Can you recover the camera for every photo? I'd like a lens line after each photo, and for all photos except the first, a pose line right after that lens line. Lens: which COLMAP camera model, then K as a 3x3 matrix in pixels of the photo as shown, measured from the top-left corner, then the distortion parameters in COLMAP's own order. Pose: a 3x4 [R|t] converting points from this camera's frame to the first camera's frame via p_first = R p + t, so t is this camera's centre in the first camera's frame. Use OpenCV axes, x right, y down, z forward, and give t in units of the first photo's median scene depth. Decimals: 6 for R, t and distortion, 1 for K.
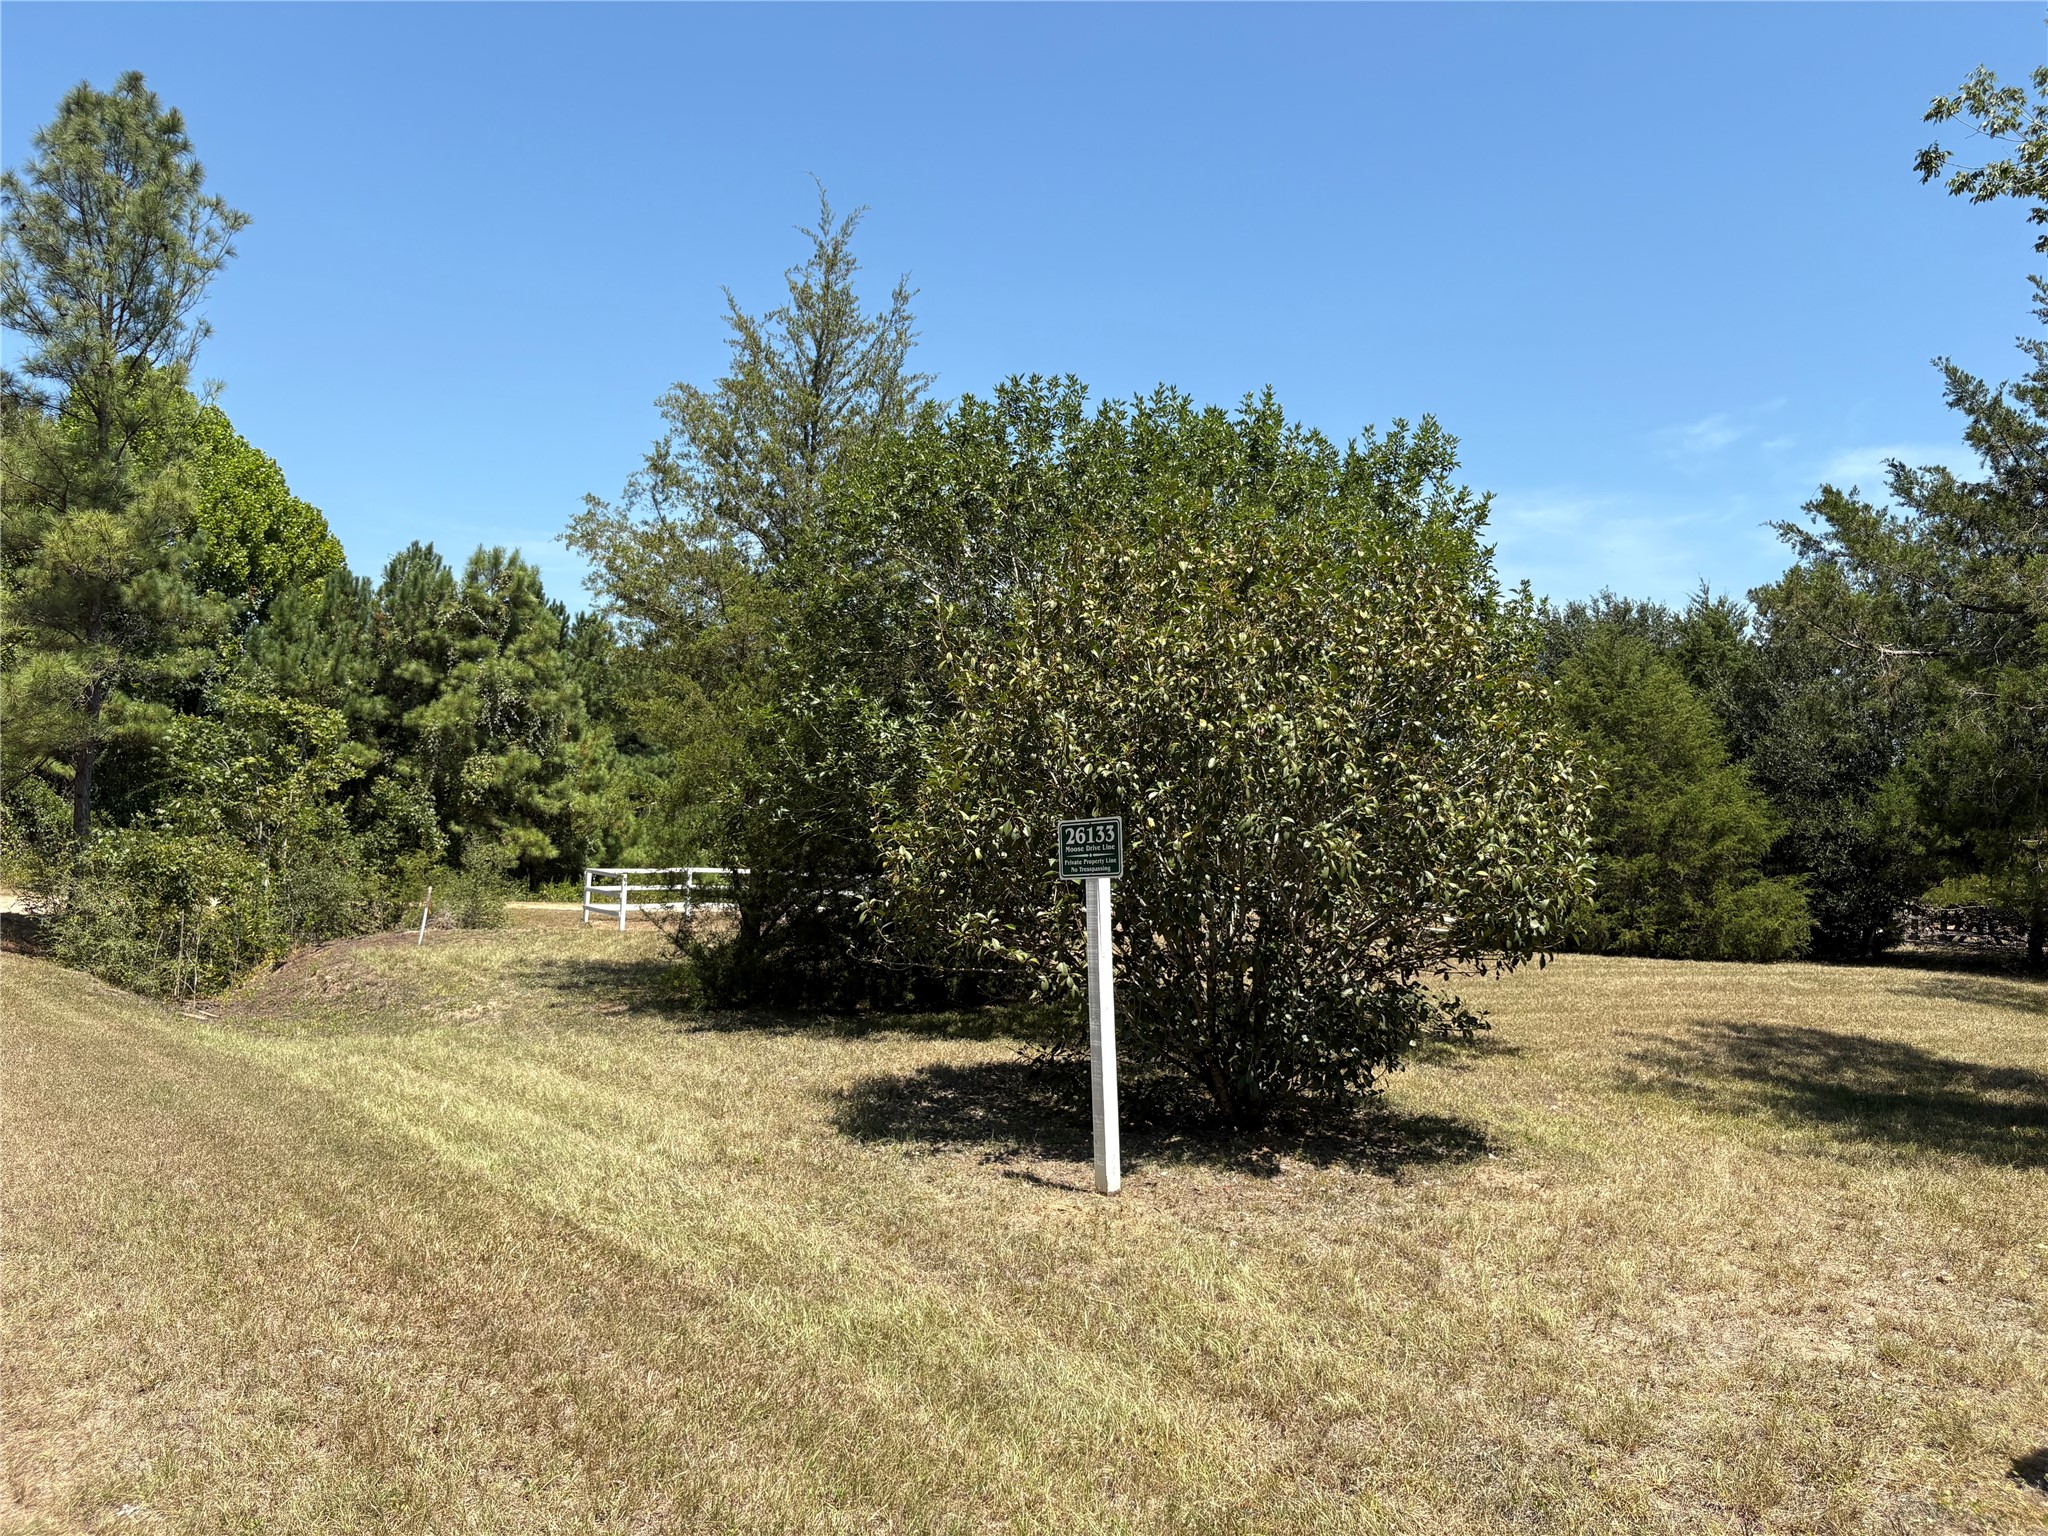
lens RADIAL K [[1612.1, 0, 1048.6], [0, 1612.1, 770.0], [0, 0, 1]] dist [0.040958, 0.002492]
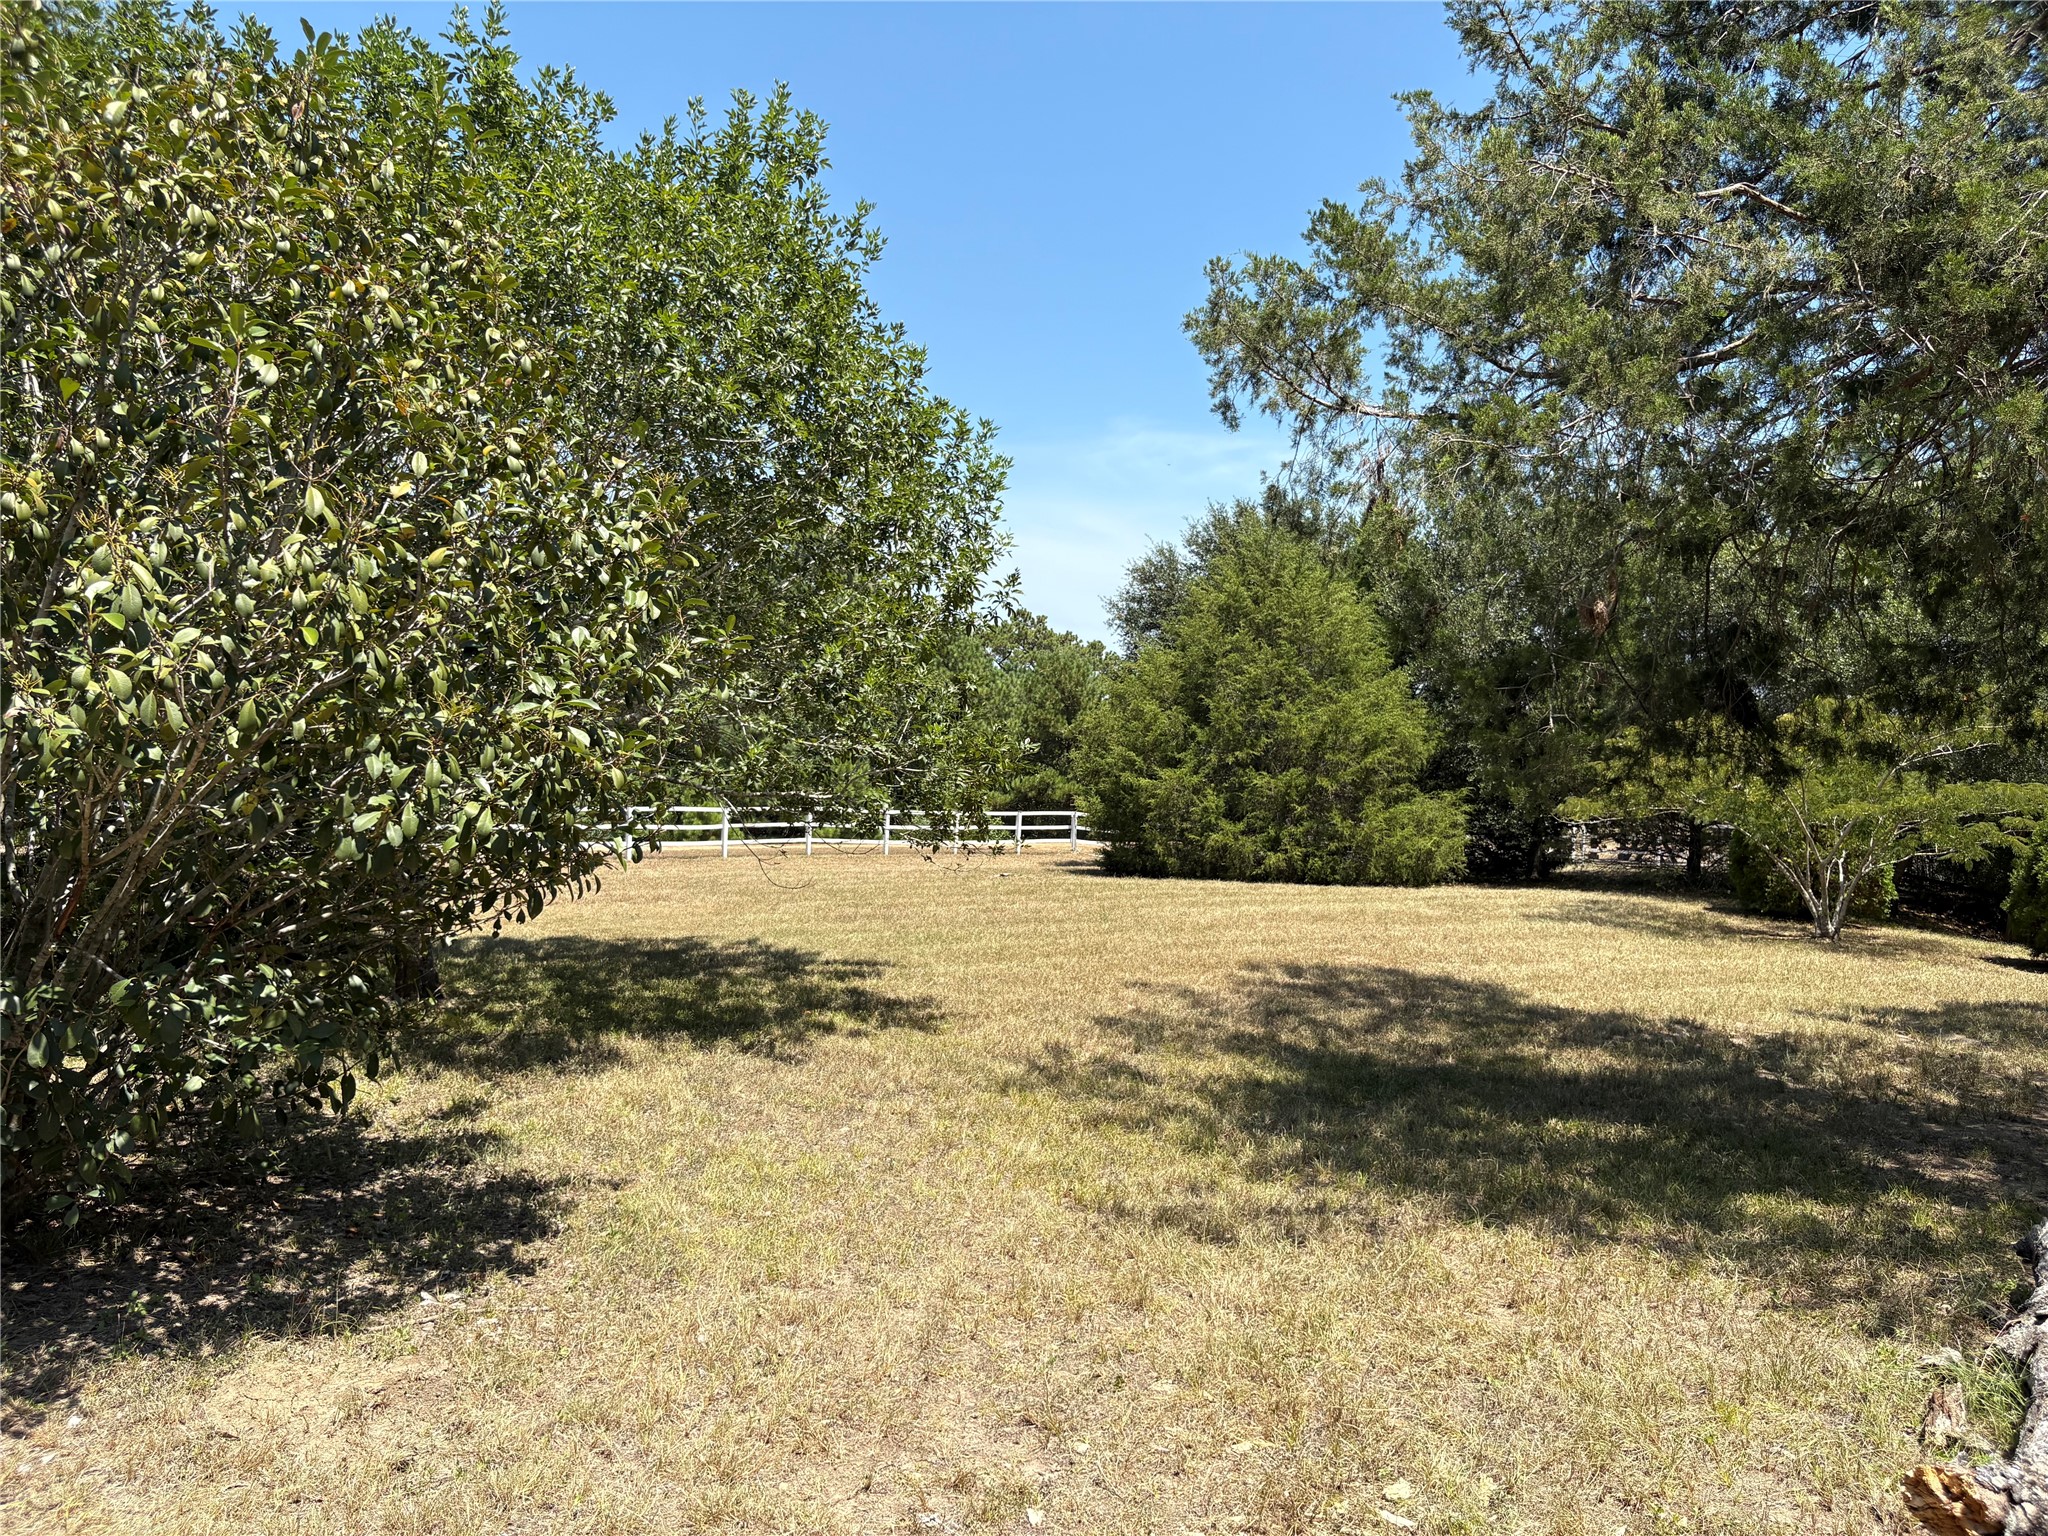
lens RADIAL K [[1562.2, 0, 1016.1], [0, 1562.2, 764.8], [0, 0, 1]] dist [0.003566, 0.003906]
pose [[0.994065, -0.009082, 0.108410, 0.121600], [0.005326, 0.999377, 0.034888, 0.018515], [-0.108659, -0.034104, 0.993494, 0.155753]]
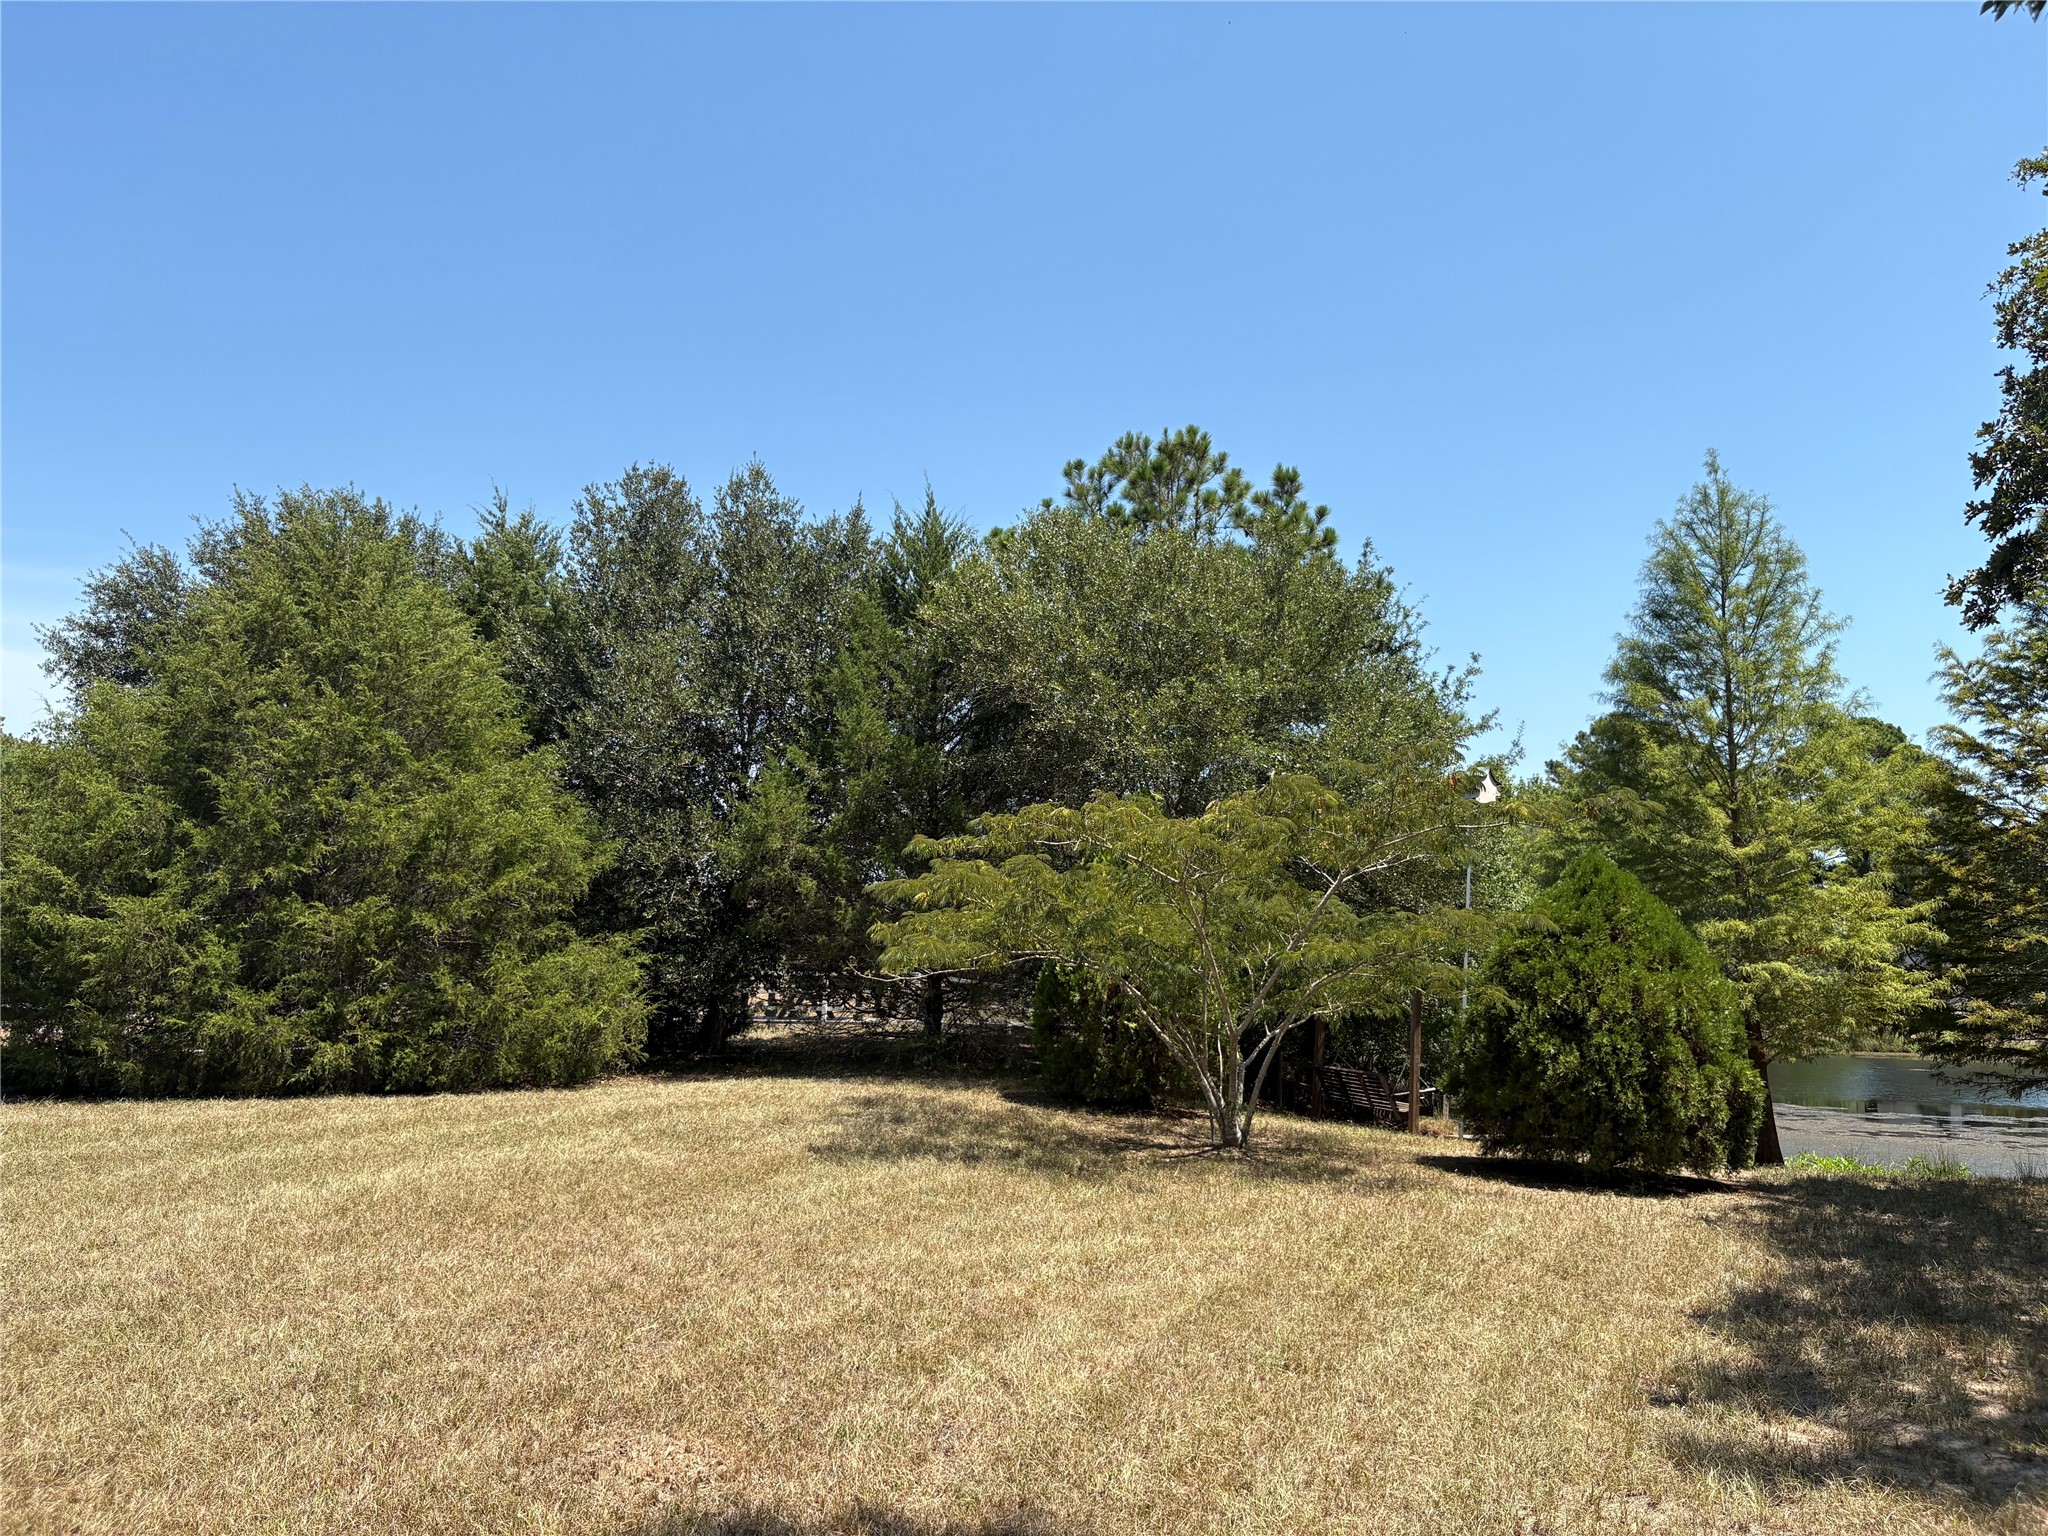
lens RADIAL K [[1562.2, 0, 1016.1], [0, 1562.2, 764.8], [0, 0, 1]] dist [0.003566, 0.003906]
pose [[0.768226, 0.048192, 0.638362, 0.201223], [-0.012207, 0.998084, -0.060659, 0.036832], [-0.640062, 0.038807, 0.767342, 0.468913]]
